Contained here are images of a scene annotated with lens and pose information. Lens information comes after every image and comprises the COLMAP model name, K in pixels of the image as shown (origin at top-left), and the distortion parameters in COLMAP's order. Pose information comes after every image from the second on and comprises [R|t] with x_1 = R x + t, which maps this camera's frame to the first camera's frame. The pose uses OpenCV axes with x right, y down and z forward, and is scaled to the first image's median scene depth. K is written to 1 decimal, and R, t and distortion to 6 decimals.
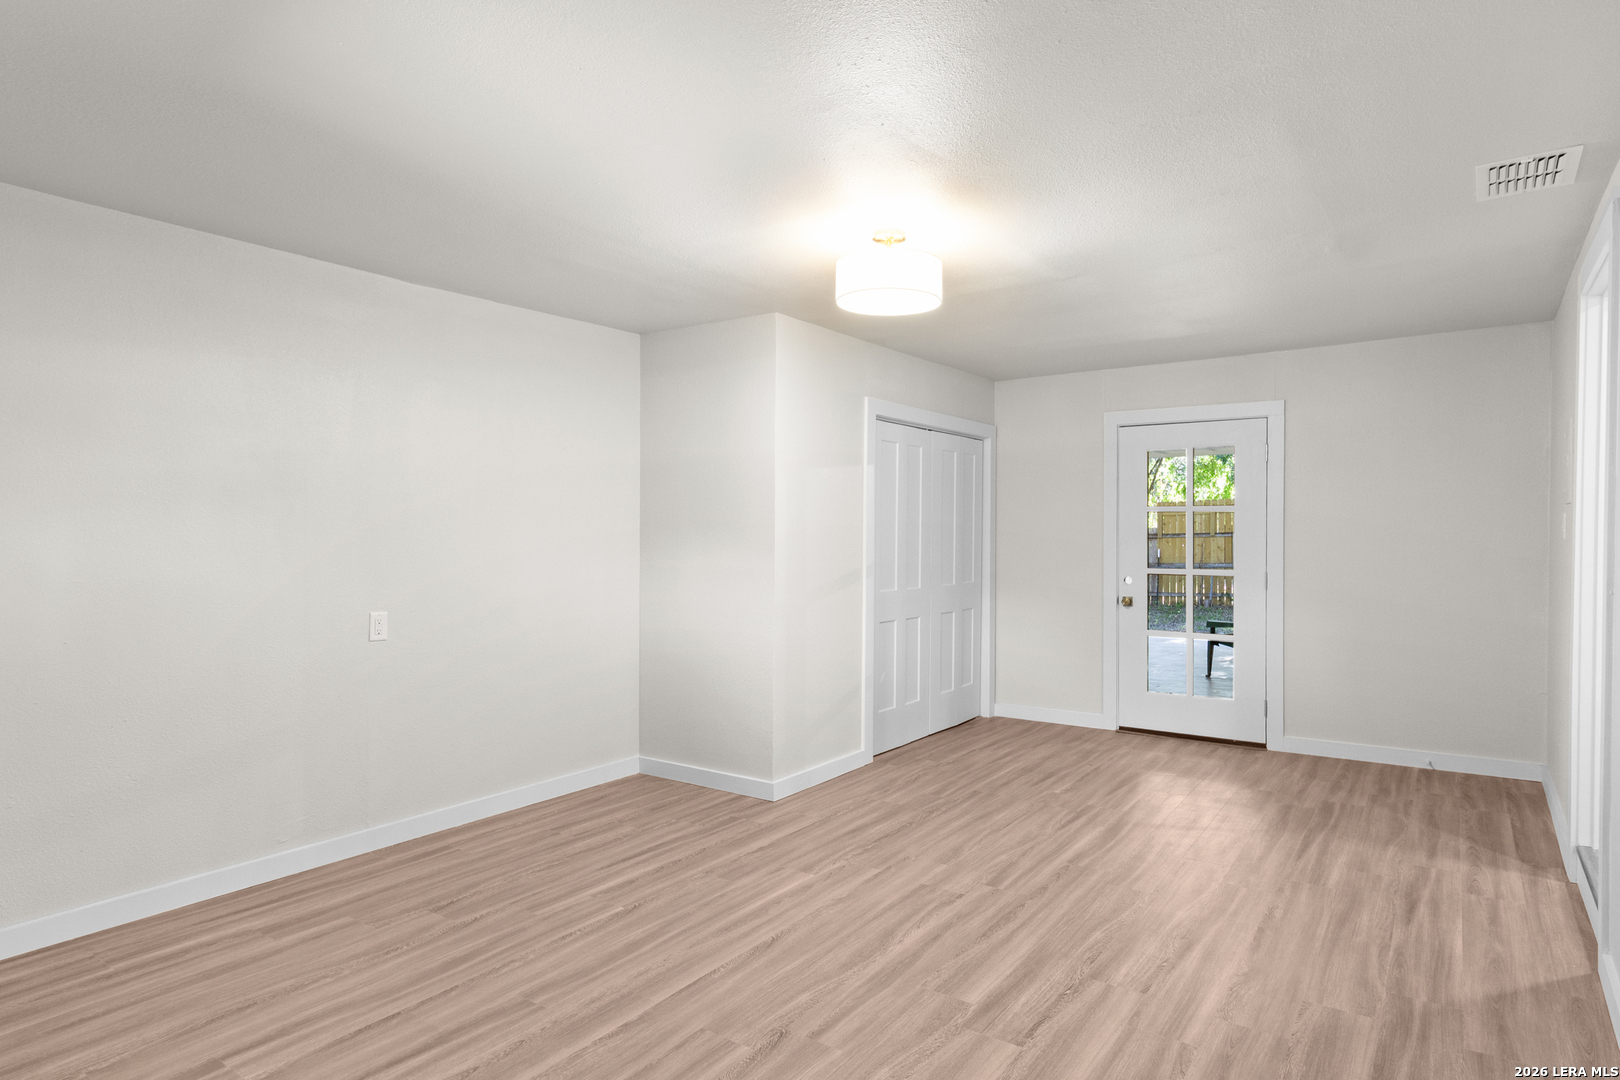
lens RADIAL K [[957.1, 0, 818.7], [0, 957.1, 533.9], [0, 0, 1]] dist [0.005341, -0.000768]
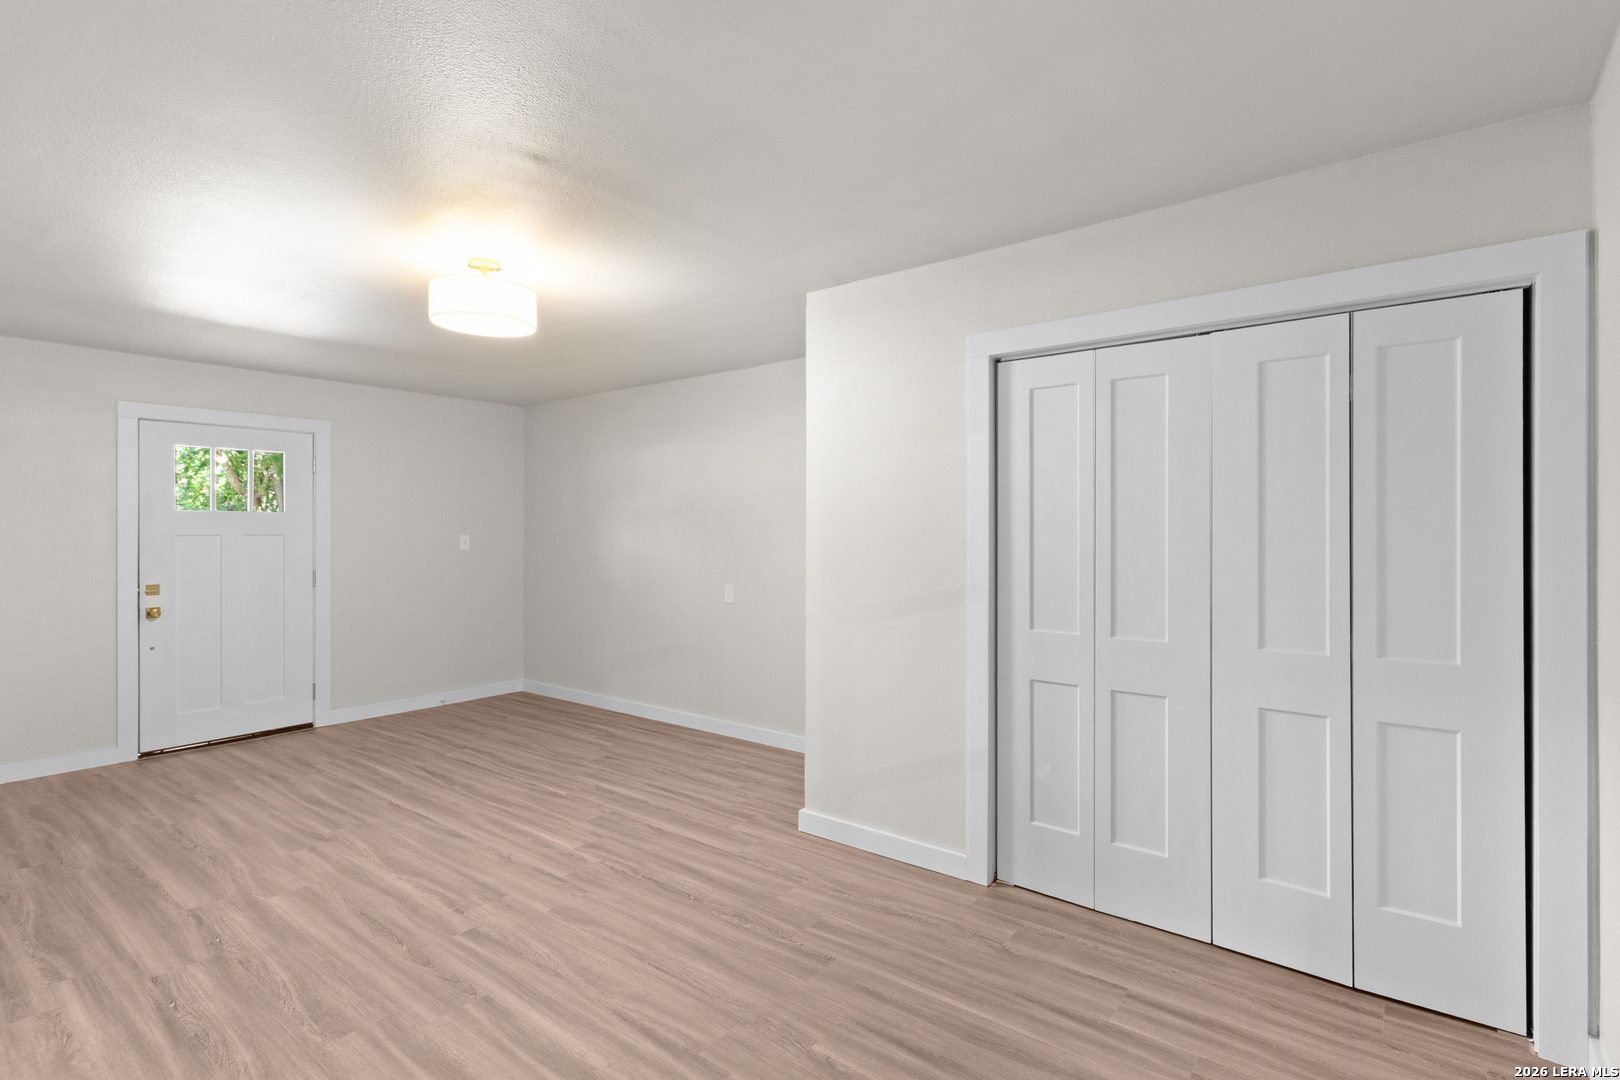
lens RADIAL K [[754.8, 0, 812.0], [0, 754.8, 531.2], [0, 0, 1]] dist [0.004495, 0.000934]
pose [[-0.057551, -0.001971, -0.998341, 0.849518], [-0.000710, 0.999998, -0.001934, -0.005294], [0.998342, 0.000598, -0.057553, 1.332550]]
